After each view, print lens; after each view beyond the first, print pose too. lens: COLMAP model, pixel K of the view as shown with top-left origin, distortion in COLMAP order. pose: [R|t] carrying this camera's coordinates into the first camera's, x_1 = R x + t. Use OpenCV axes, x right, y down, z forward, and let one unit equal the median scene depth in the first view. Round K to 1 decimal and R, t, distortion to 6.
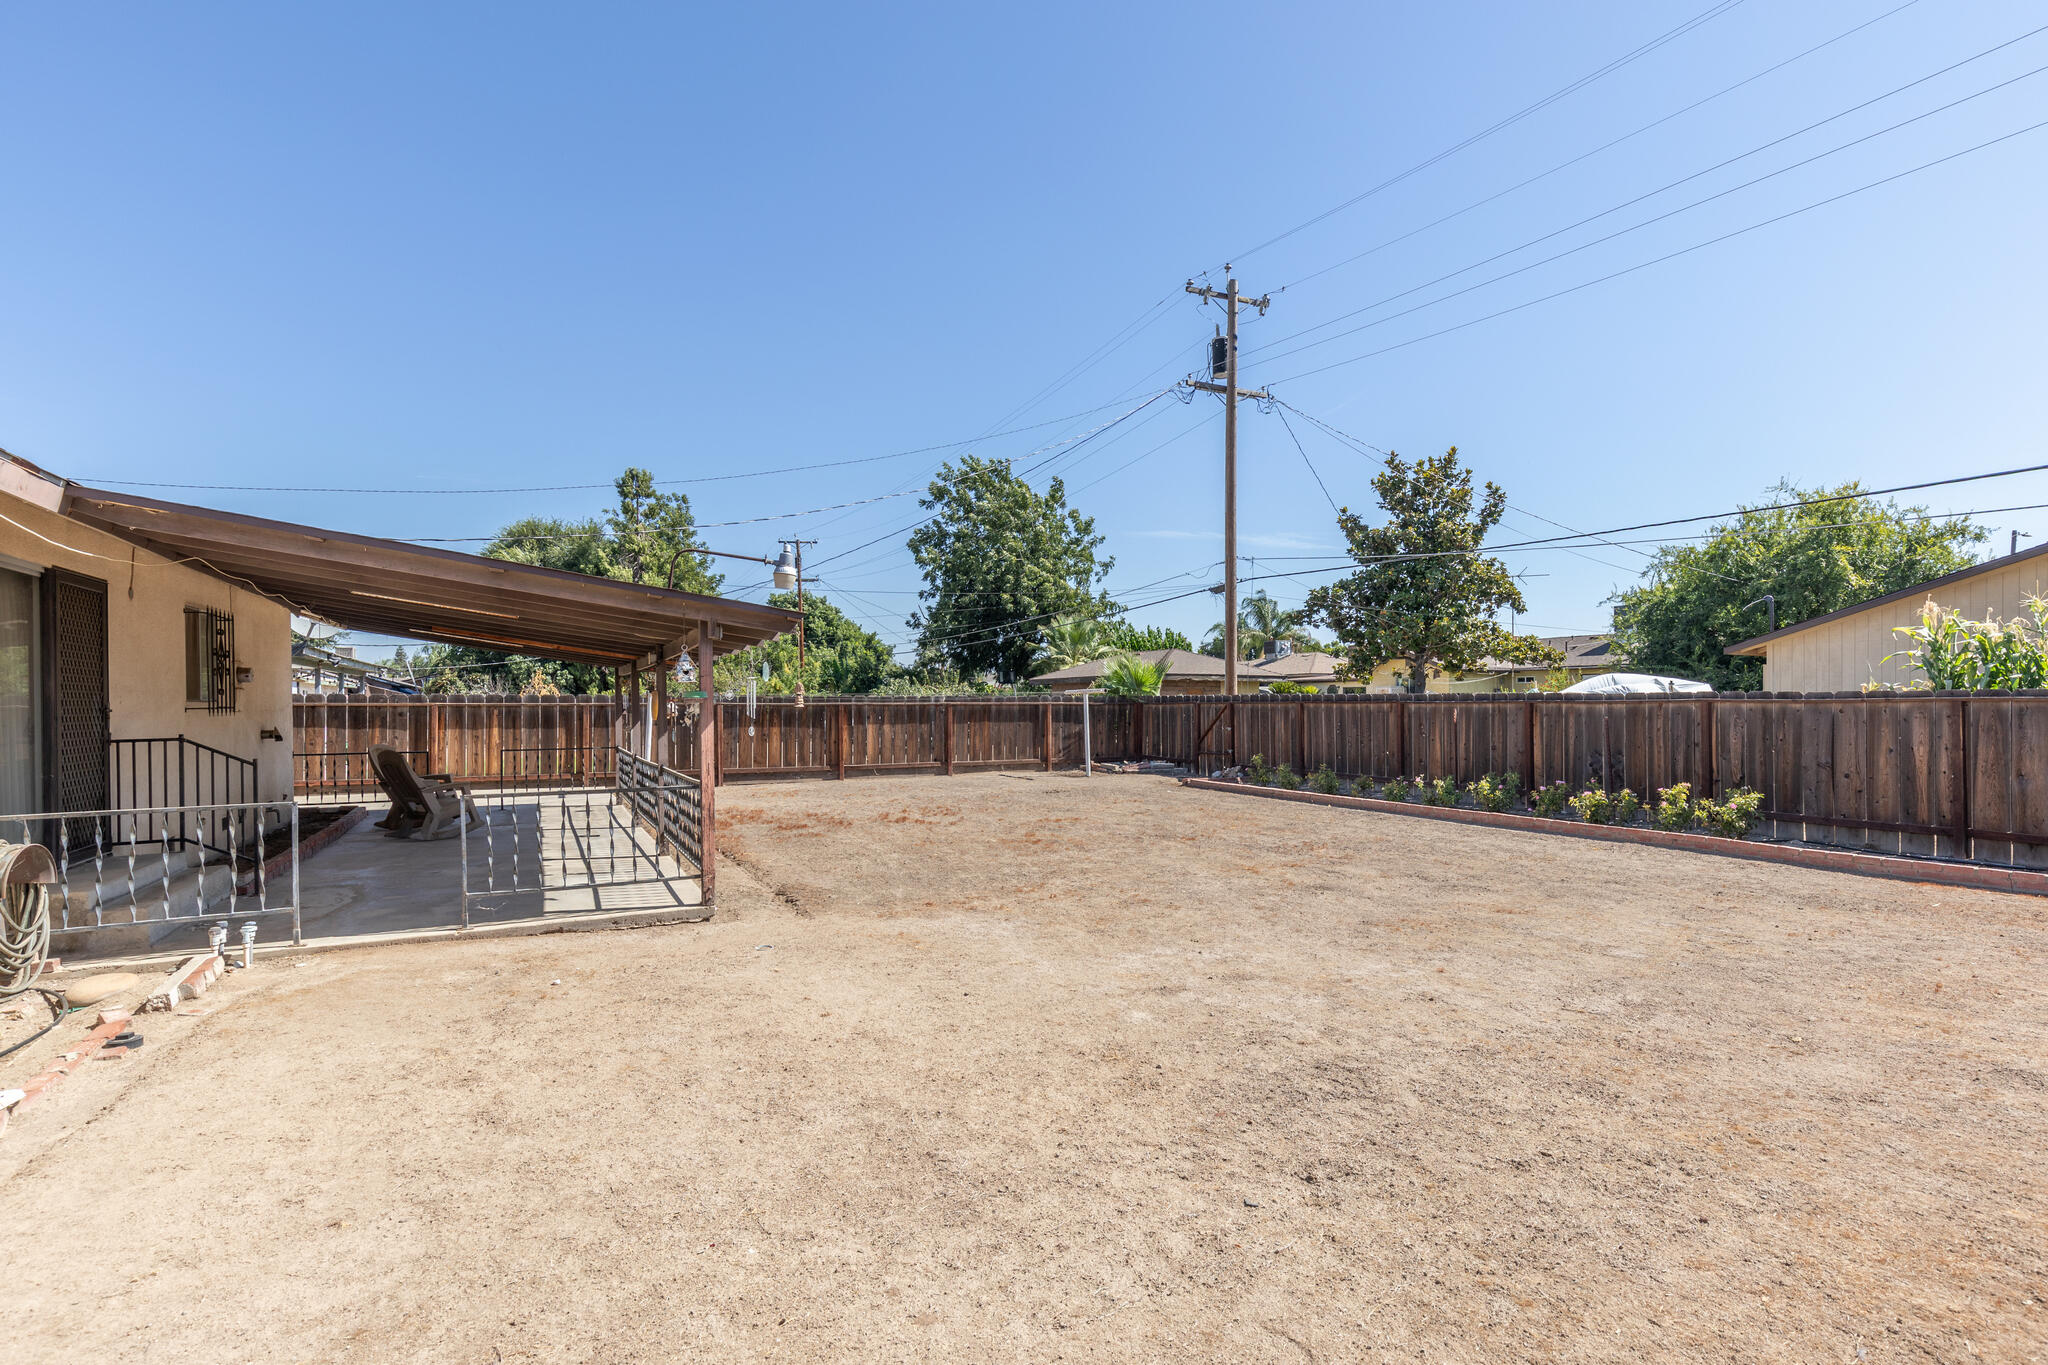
lens RADIAL K [[948.1, 0, 1024.0], [0, 948.1, 682.5], [0, 0, 1]] dist [0.003630, 0.000244]
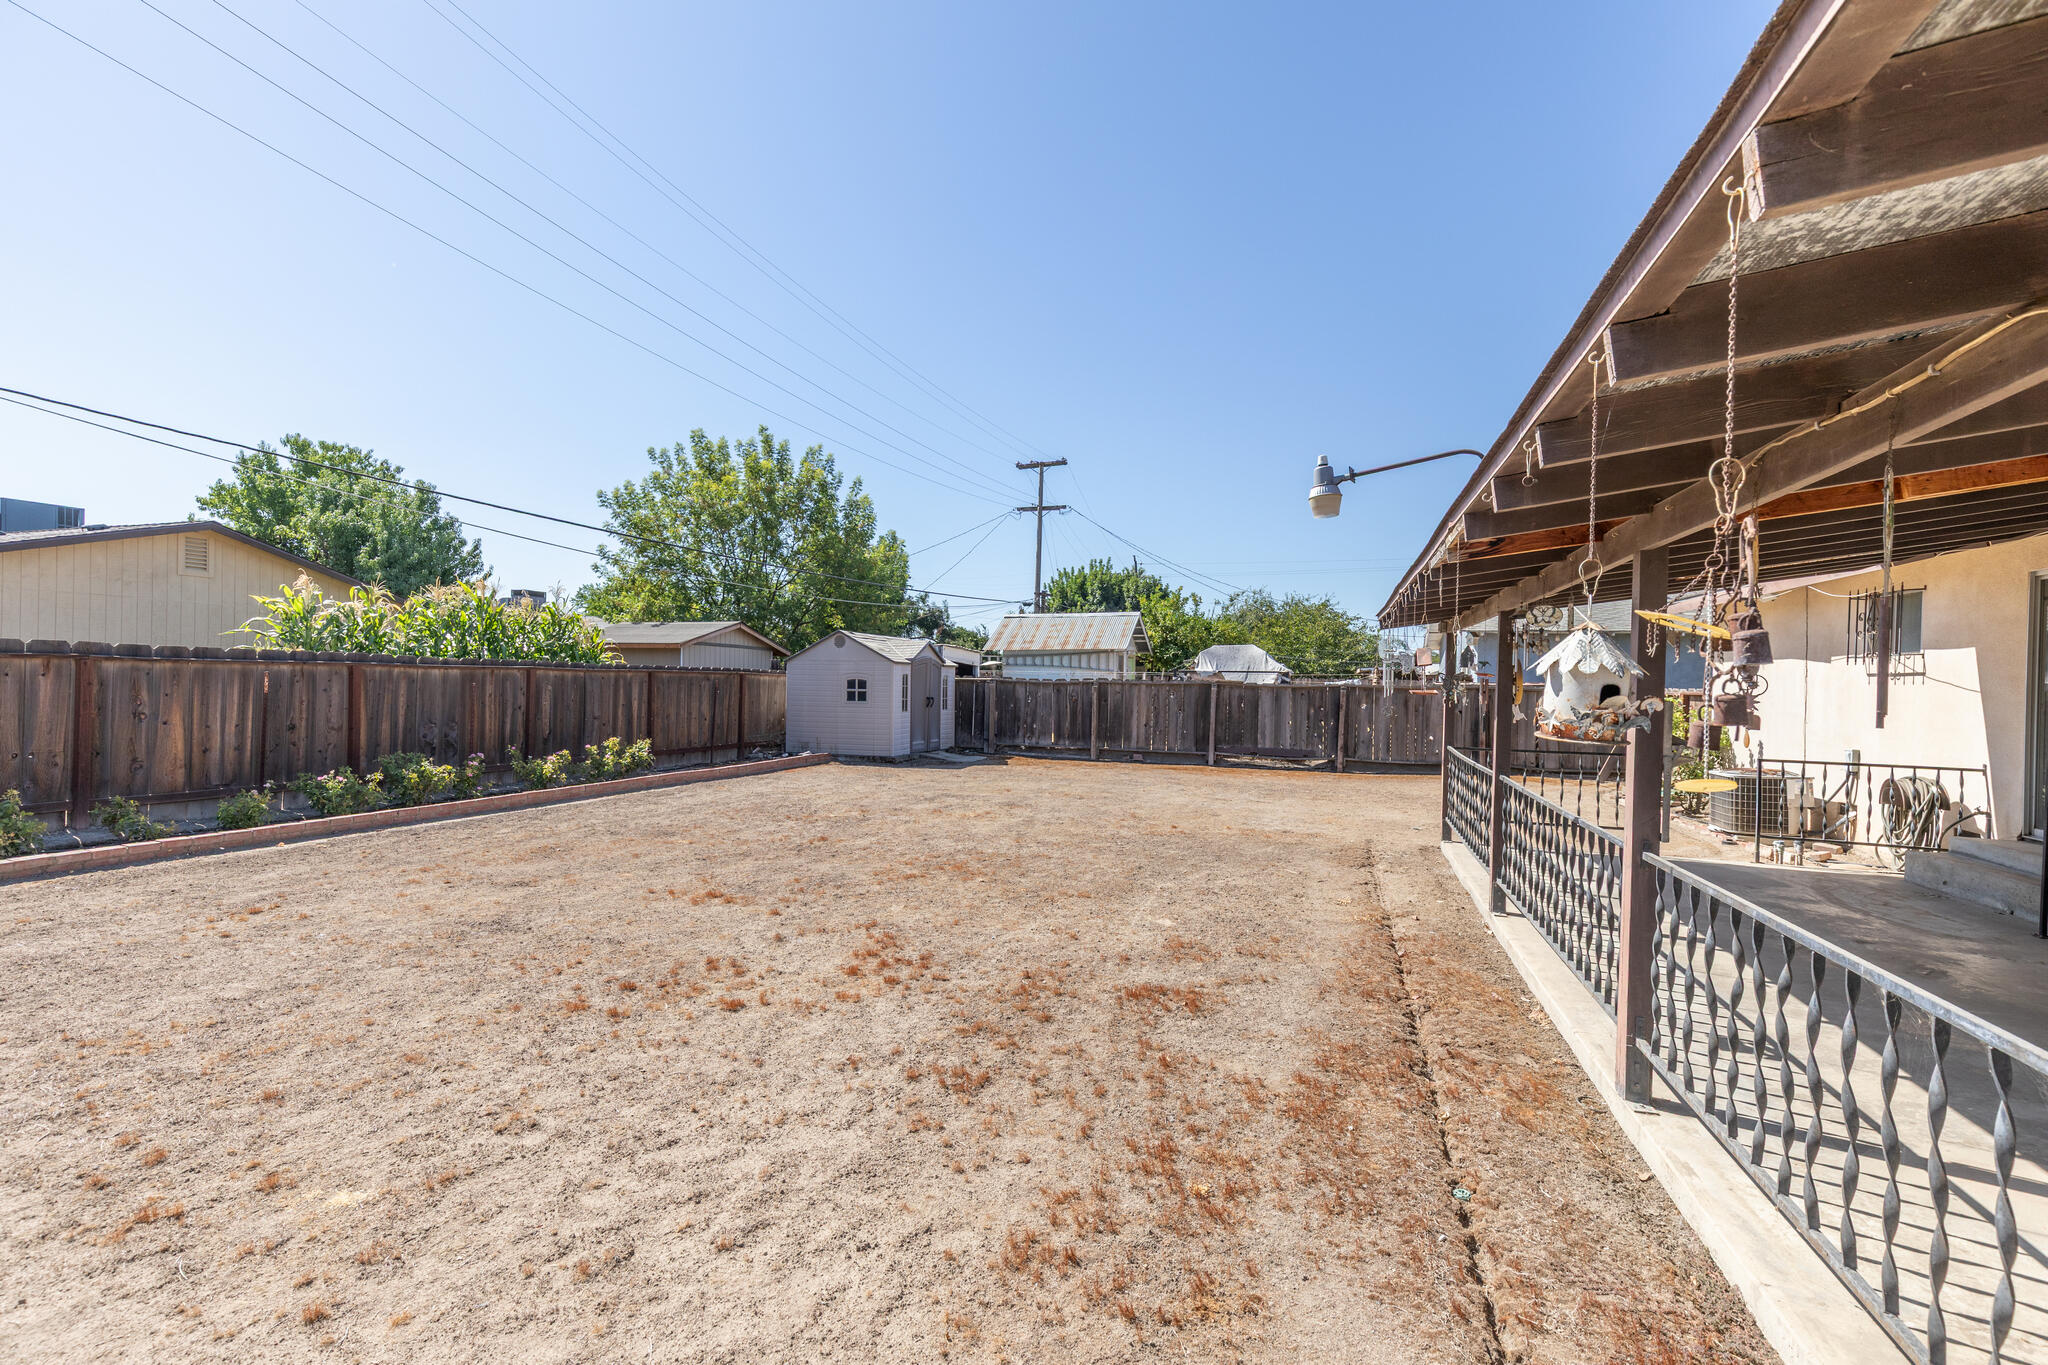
lens RADIAL K [[908.7, 0, 1024.0], [0, 908.7, 682.5], [0, 0, 1]] dist [-0.001056, -0.000128]
pose [[-0.705087, -0.010065, 0.709049, -0.316218], [-0.034356, 0.999210, -0.019981, 0.024589], [-0.708288, -0.038449, -0.704876, 0.896862]]
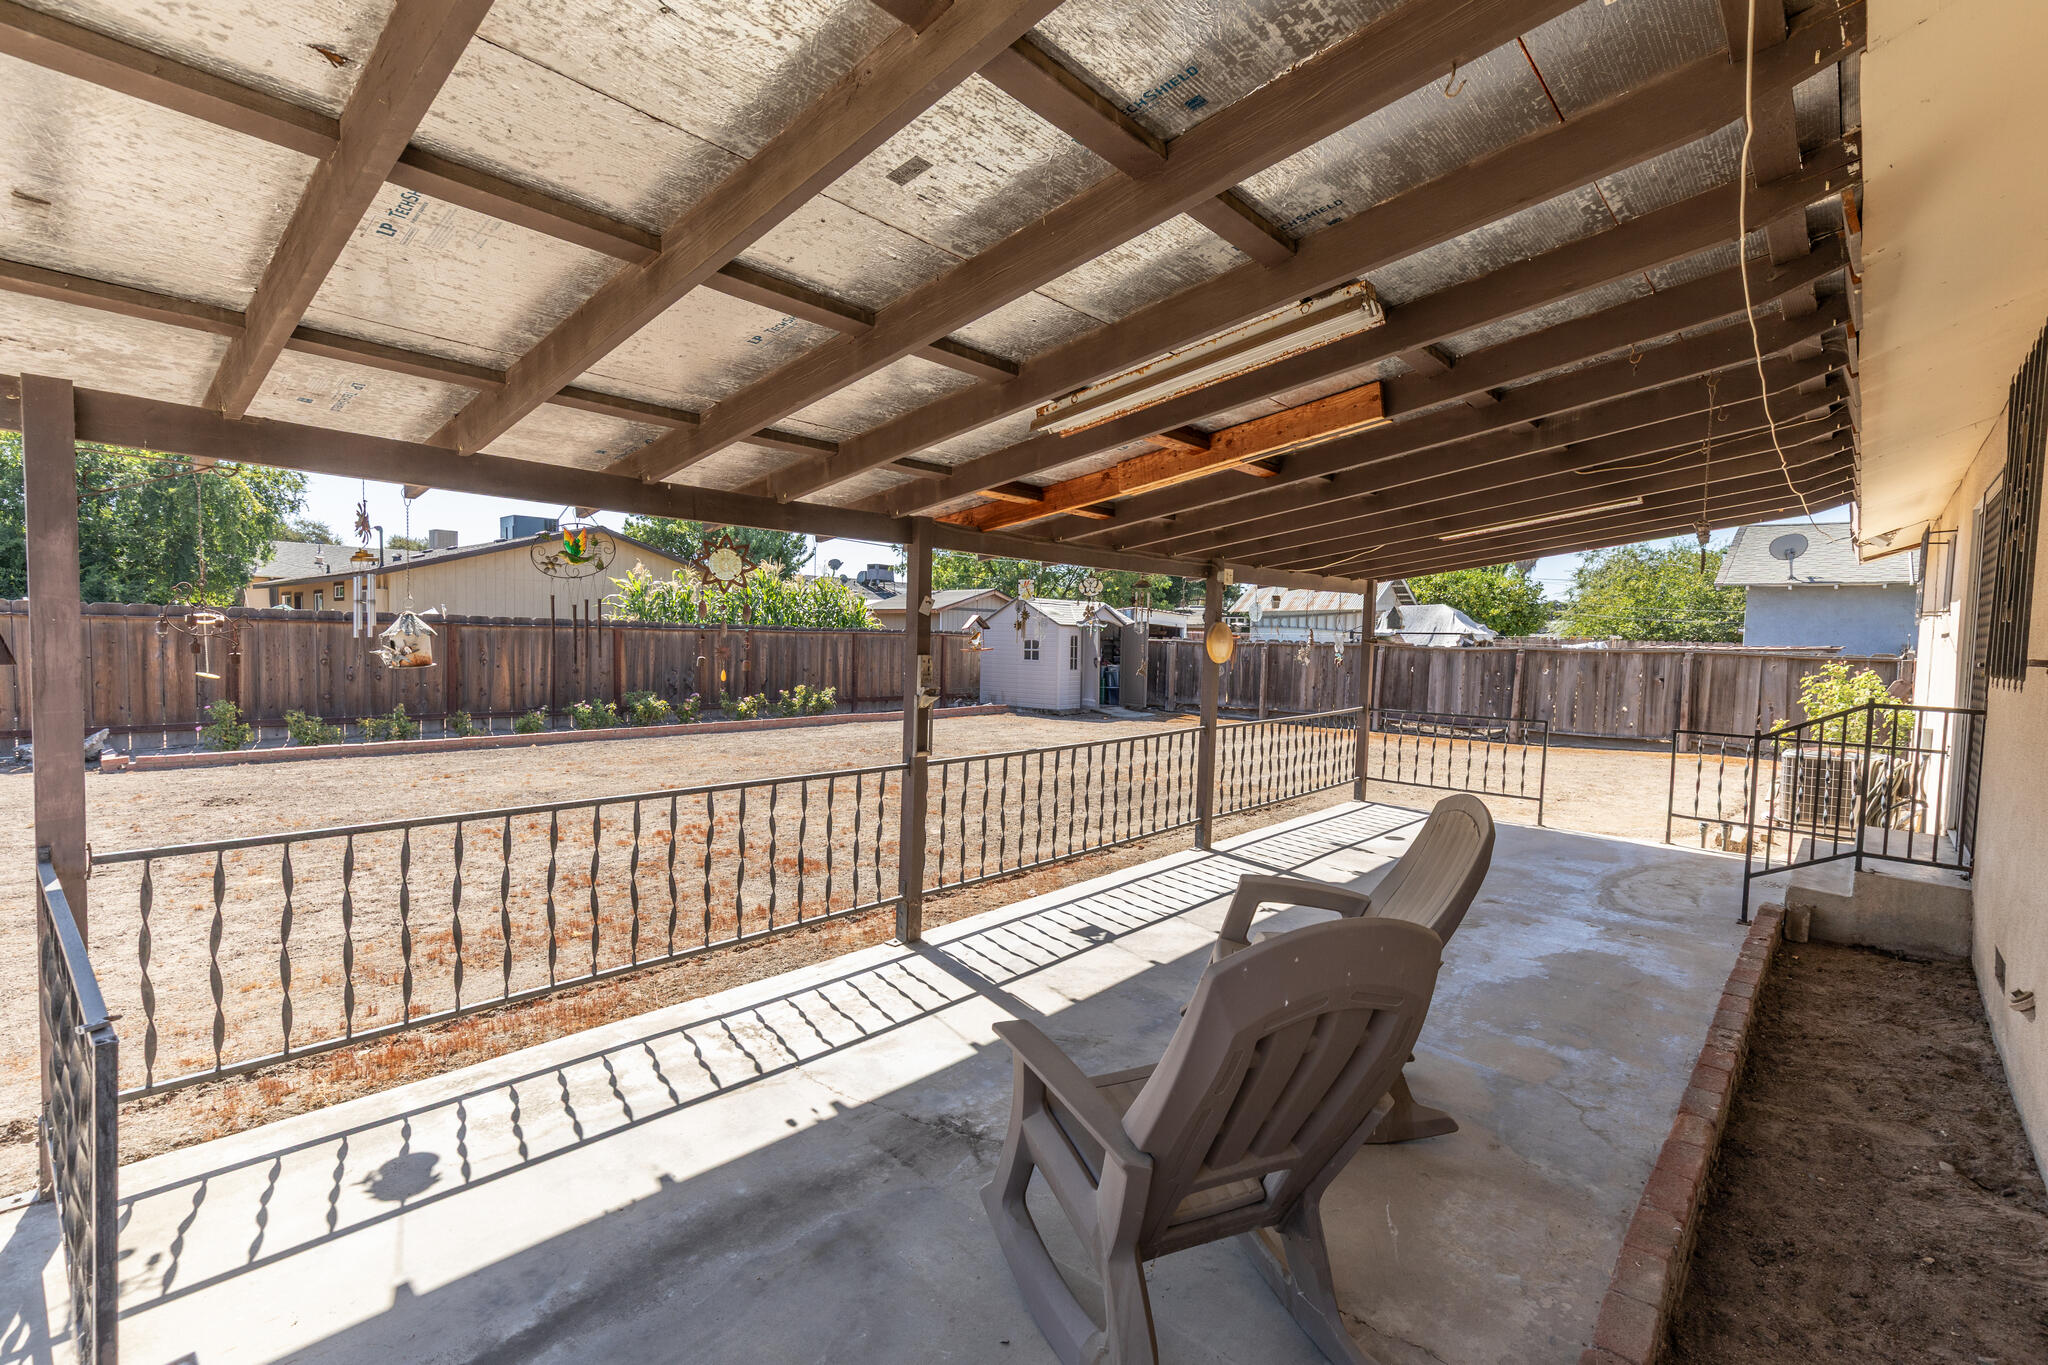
lens RADIAL K [[916.7, 0, 1032.4], [0, 916.7, 682.9], [0, 0, 1]] dist [0.000800, 0.000054]
pose [[-0.357974, -0.051580, 0.932306, -0.527420], [-0.043956, 0.998297, 0.038353, 0.016943], [-0.932696, -0.027251, -0.359632, 0.732020]]
